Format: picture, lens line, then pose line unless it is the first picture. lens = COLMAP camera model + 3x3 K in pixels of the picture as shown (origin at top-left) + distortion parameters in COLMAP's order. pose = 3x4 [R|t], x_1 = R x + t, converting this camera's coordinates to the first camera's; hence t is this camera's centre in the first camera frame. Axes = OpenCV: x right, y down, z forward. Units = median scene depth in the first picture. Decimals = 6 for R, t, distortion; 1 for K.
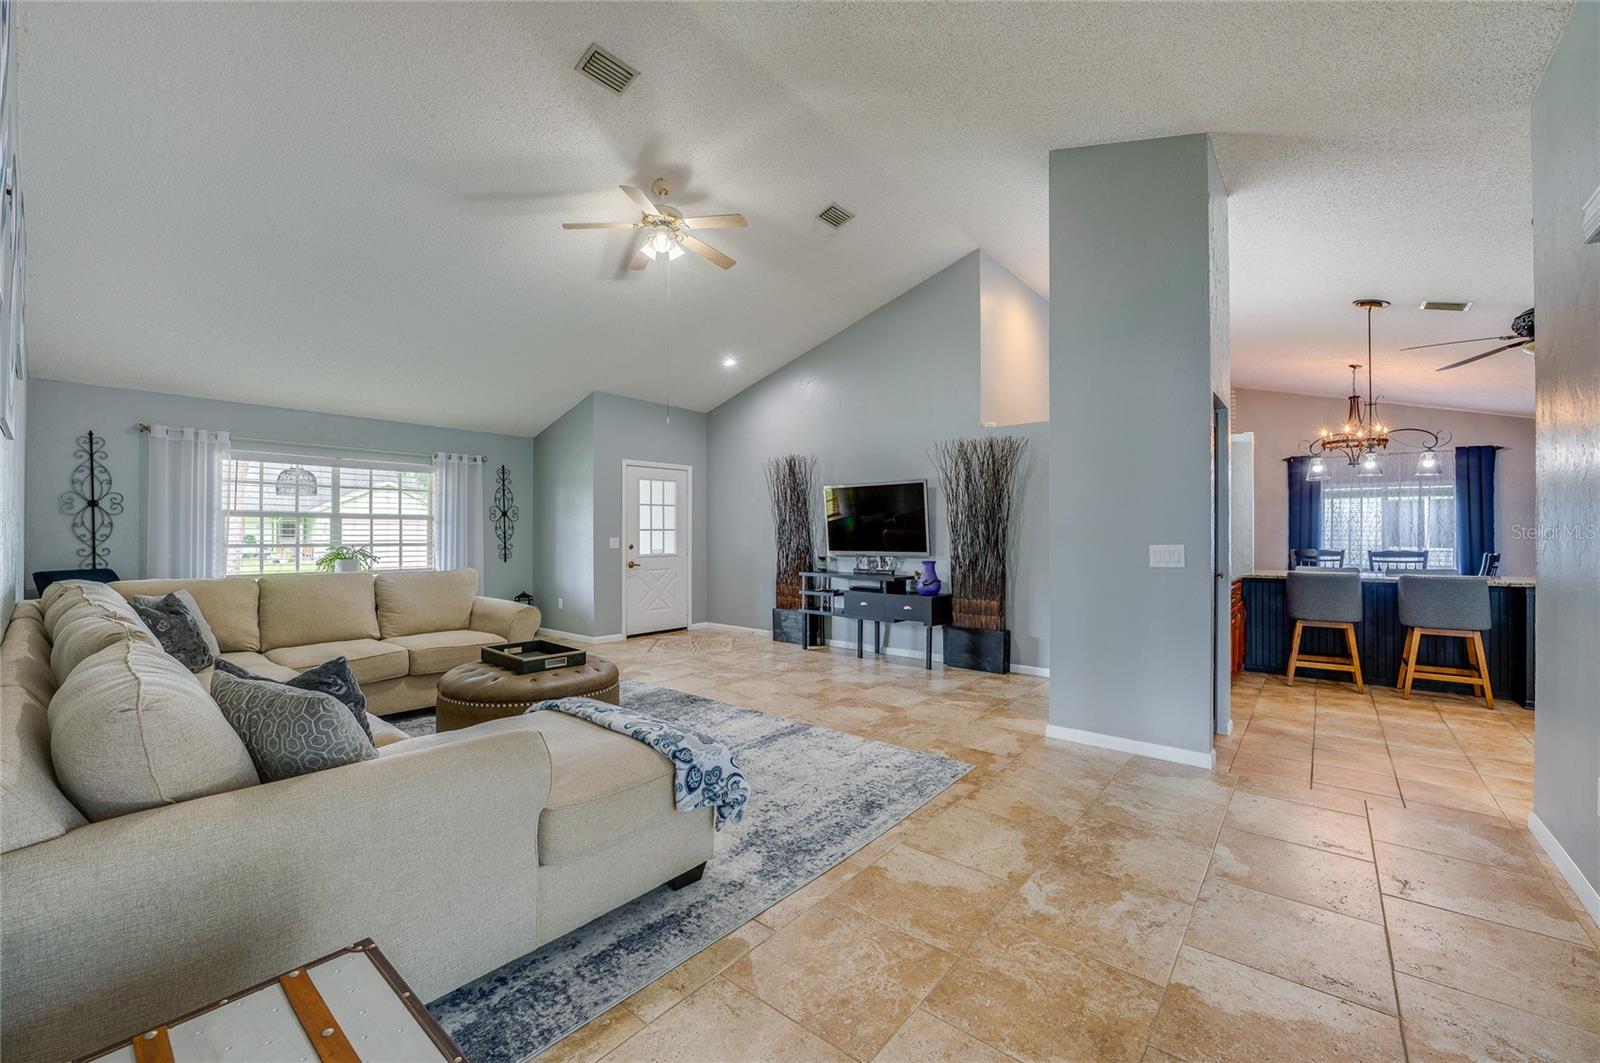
lens RADIAL K [[644.1, 0, 806.3], [0, 644.1, 529.9], [0, 0, 1]] dist [-0.010674, 0.000398]
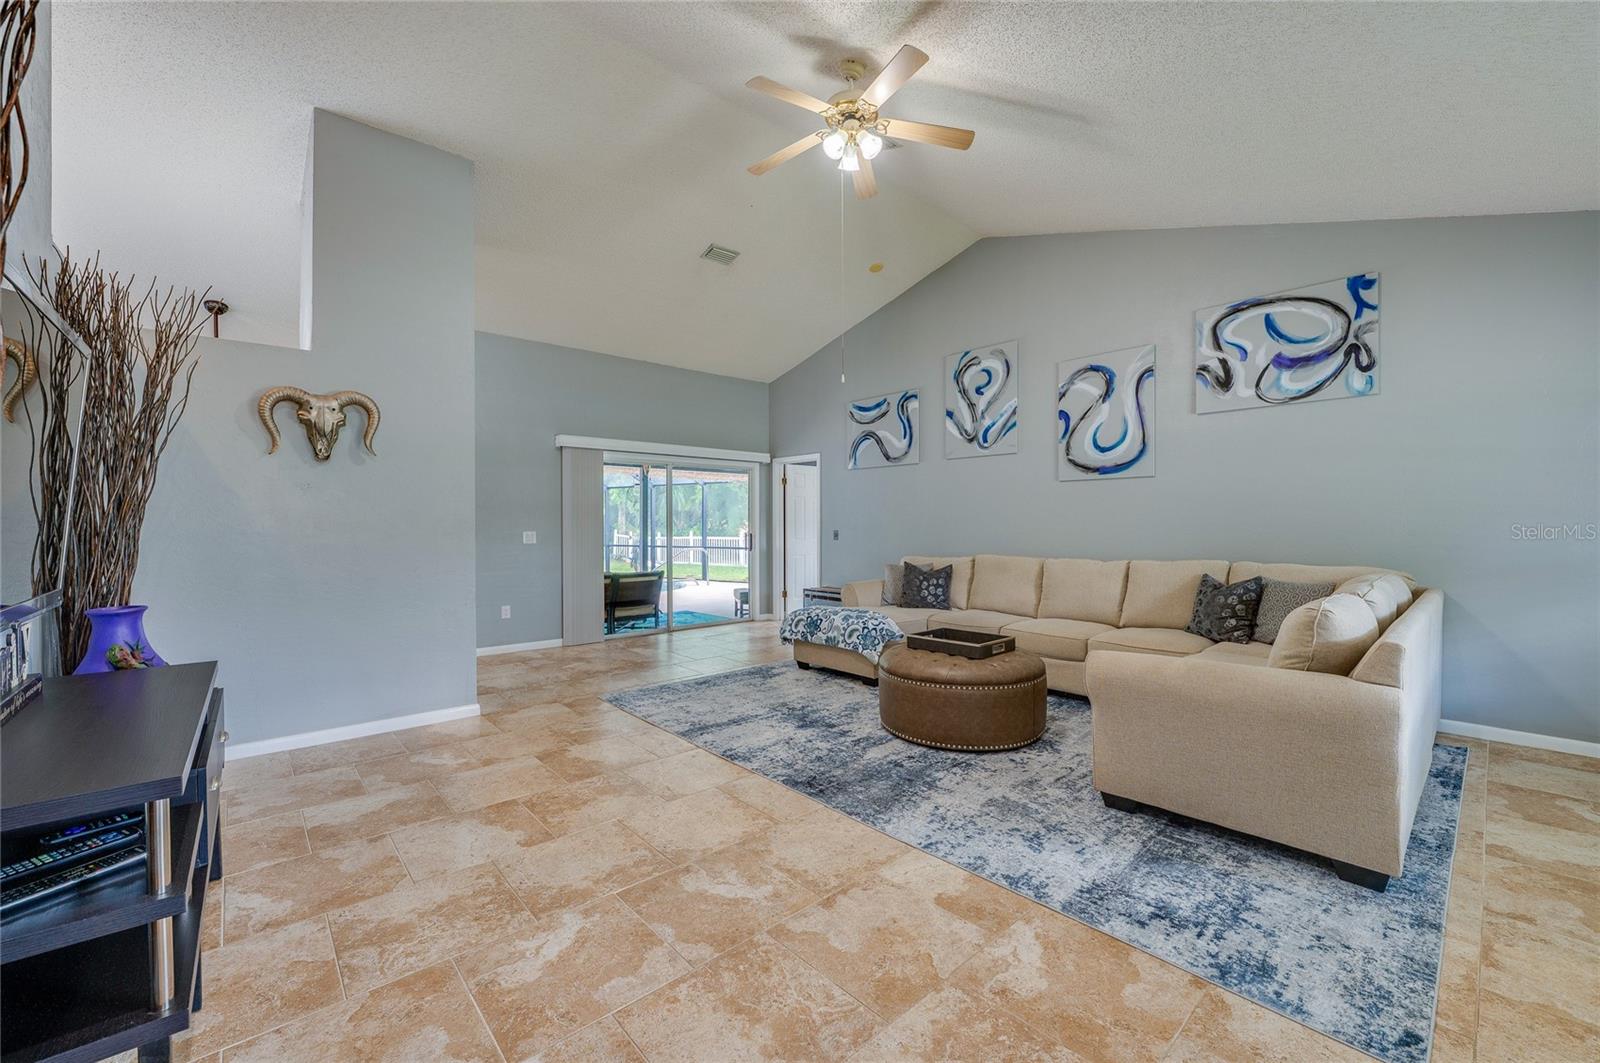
lens RADIAL K [[637.8, 0, 808.0], [0, 637.8, 525.4], [0, 0, 1]] dist [-0.016106, 0.000615]
pose [[-0.989984, -0.001480, 0.141174, -0.261520], [-0.002349, 0.999979, -0.005995, 0.010287], [-0.141163, -0.006267, -0.989967, 1.638912]]
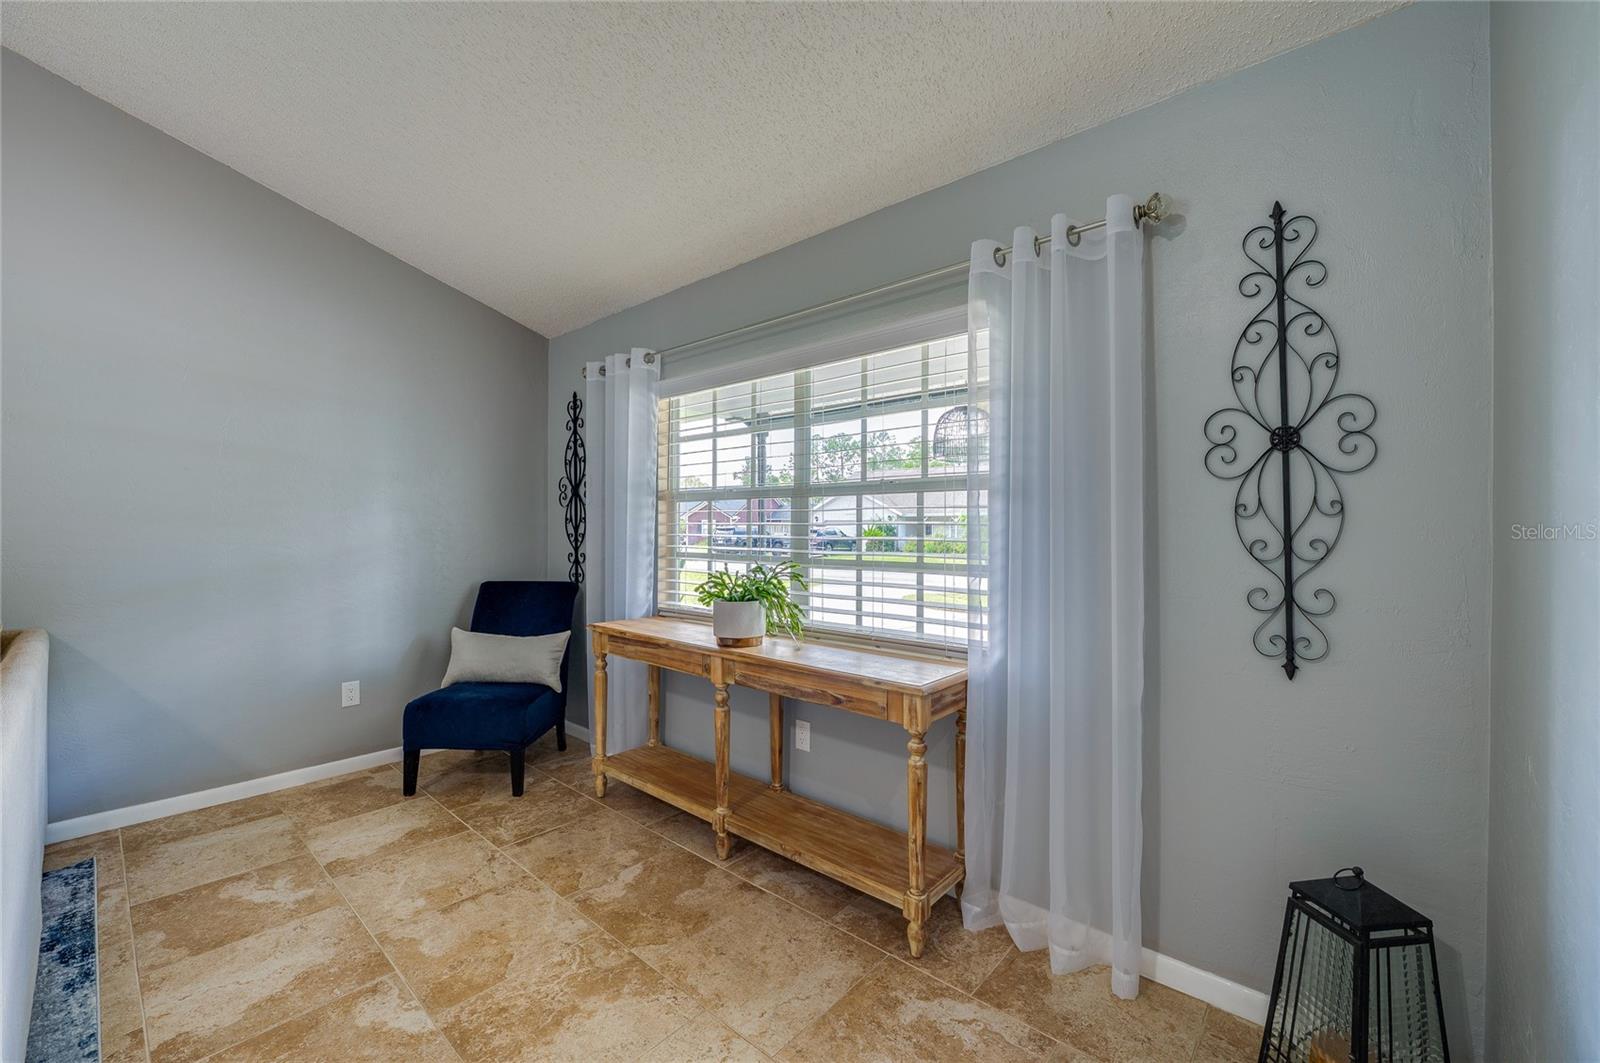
lens RADIAL K [[646.4, 0, 807.2], [0, 646.4, 525.8], [0, 0, 1]] dist [-0.015725, 0.000247]
pose [[-0.030559, -0.001503, -0.999532, -0.429274], [0.010315, 0.999945, -0.001819, 0.002206], [0.999480, -0.010366, -0.030542, 1.399748]]
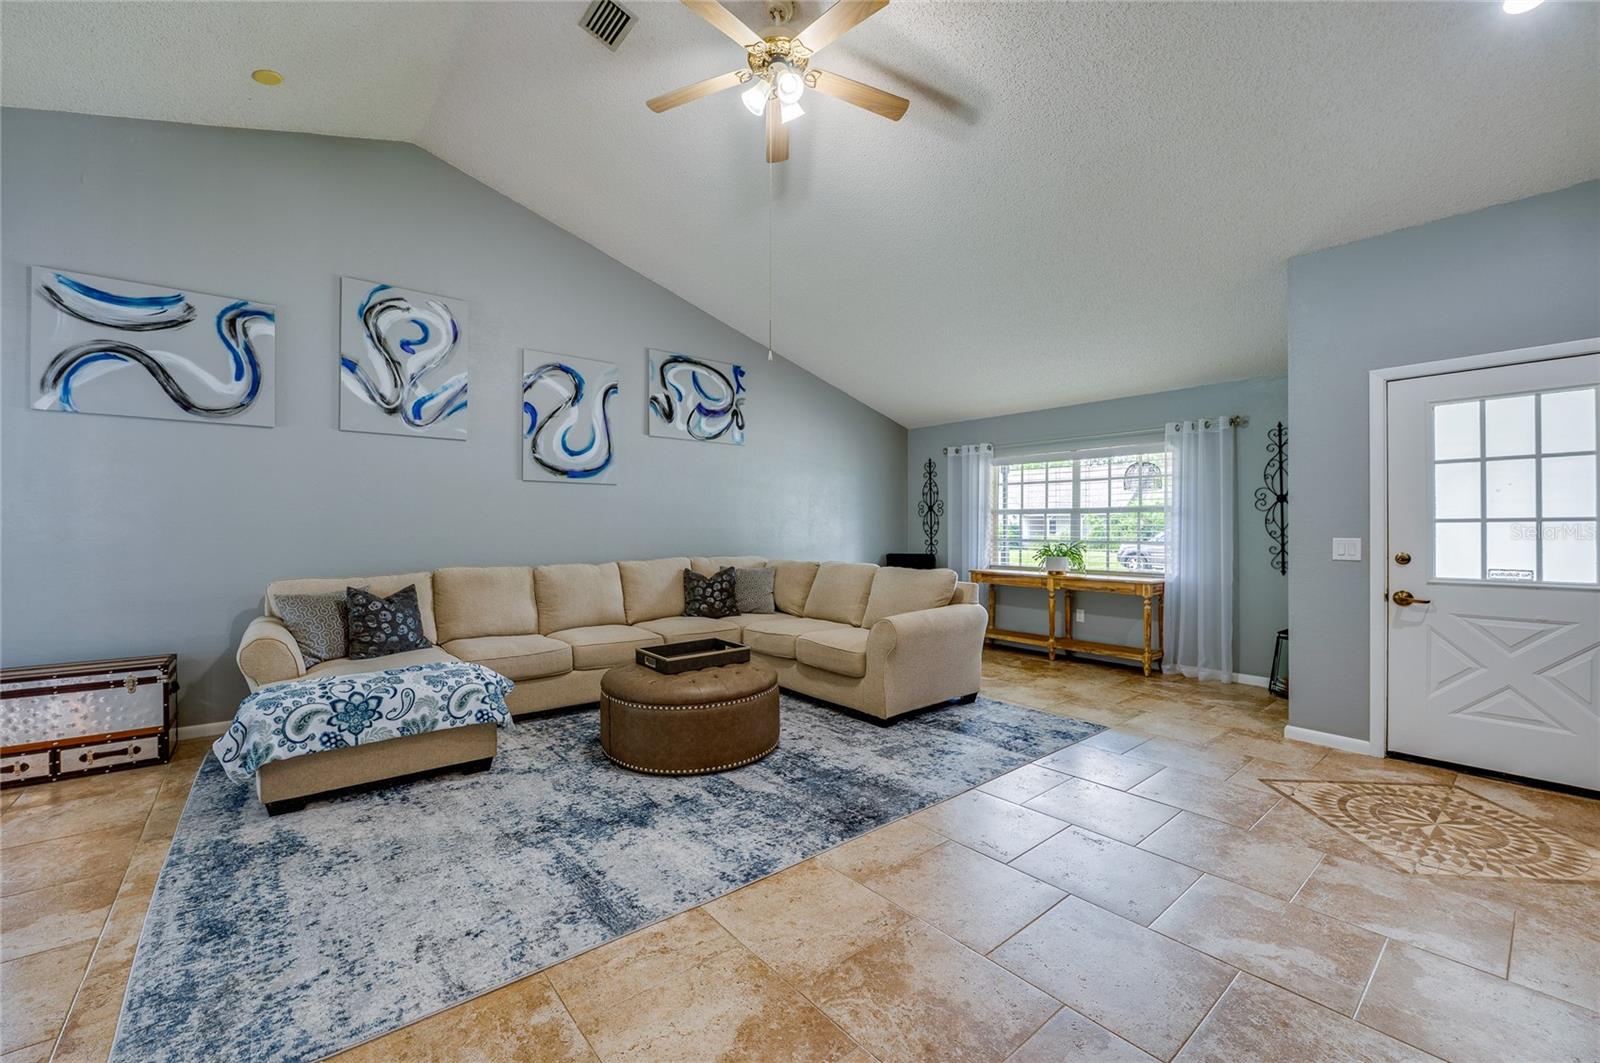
lens RADIAL K [[636.0, 0, 800.8], [0, 636.0, 524.4], [0, 0, 1]] dist [-0.010391, 0.000068]
pose [[-0.194505, -0.007499, -0.980873, 0.390149], [0.005524, 0.999947, -0.008740, 0.005726], [0.980886, -0.007118, -0.194453, 1.071573]]
